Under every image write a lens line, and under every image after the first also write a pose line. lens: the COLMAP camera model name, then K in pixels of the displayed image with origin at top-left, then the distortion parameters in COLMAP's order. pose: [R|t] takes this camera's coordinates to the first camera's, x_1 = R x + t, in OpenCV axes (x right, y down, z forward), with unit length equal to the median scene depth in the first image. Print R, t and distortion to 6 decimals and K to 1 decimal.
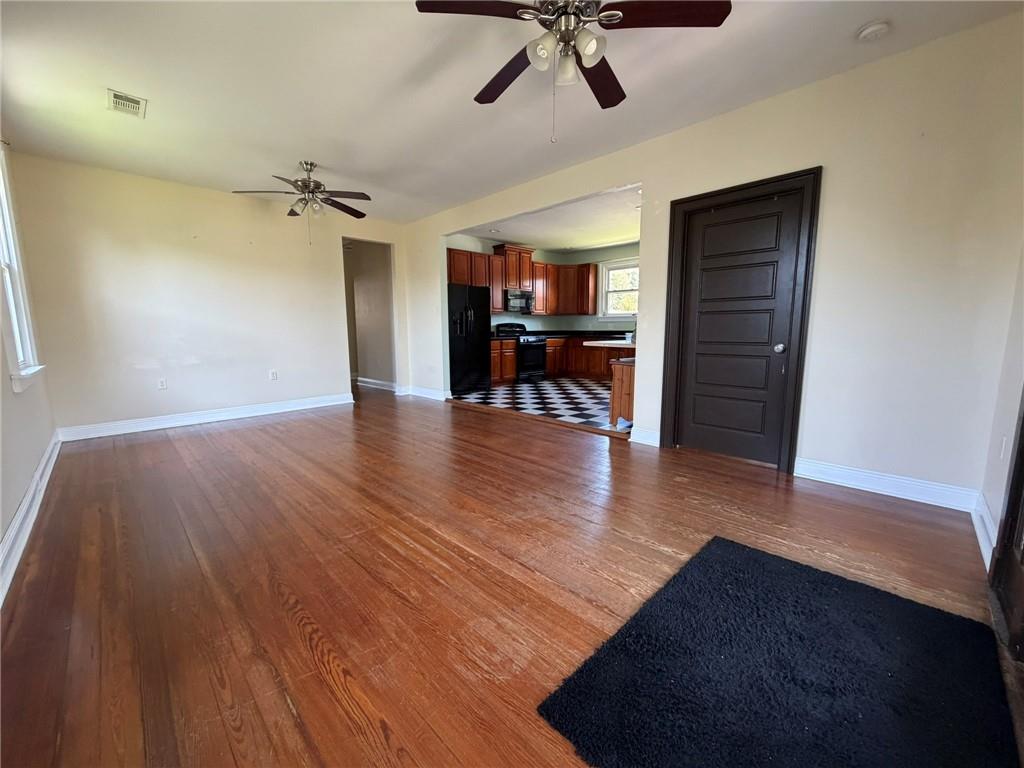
lens RADIAL K [[407.8, 0, 508.5], [0, 407.8, 386.4], [0, 0, 1]] dist [-0.000191, 0.000157]
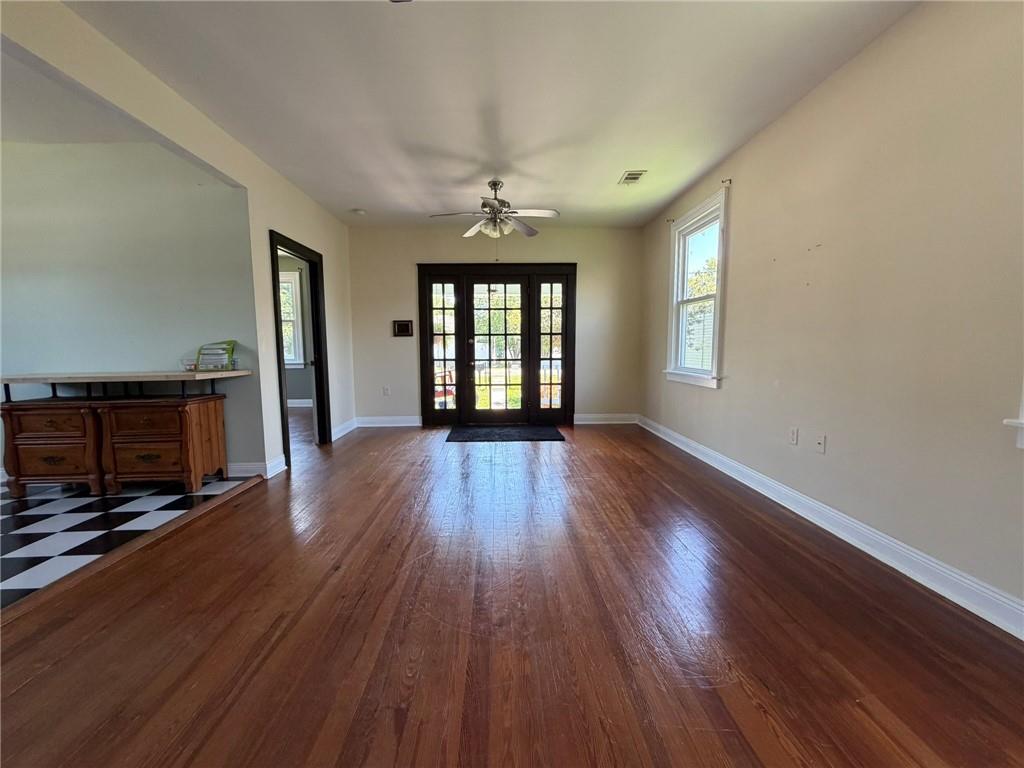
lens RADIAL K [[414.9, 0, 507.5], [0, 414.9, 383.2], [0, 0, 1]] dist [0.008657, -0.000057]
pose [[-0.729481, -0.053130, 0.681935, -0.366565], [0.111312, 0.974468, 0.194994, -0.099993], [-0.674883, 0.218152, -0.704942, 0.666275]]
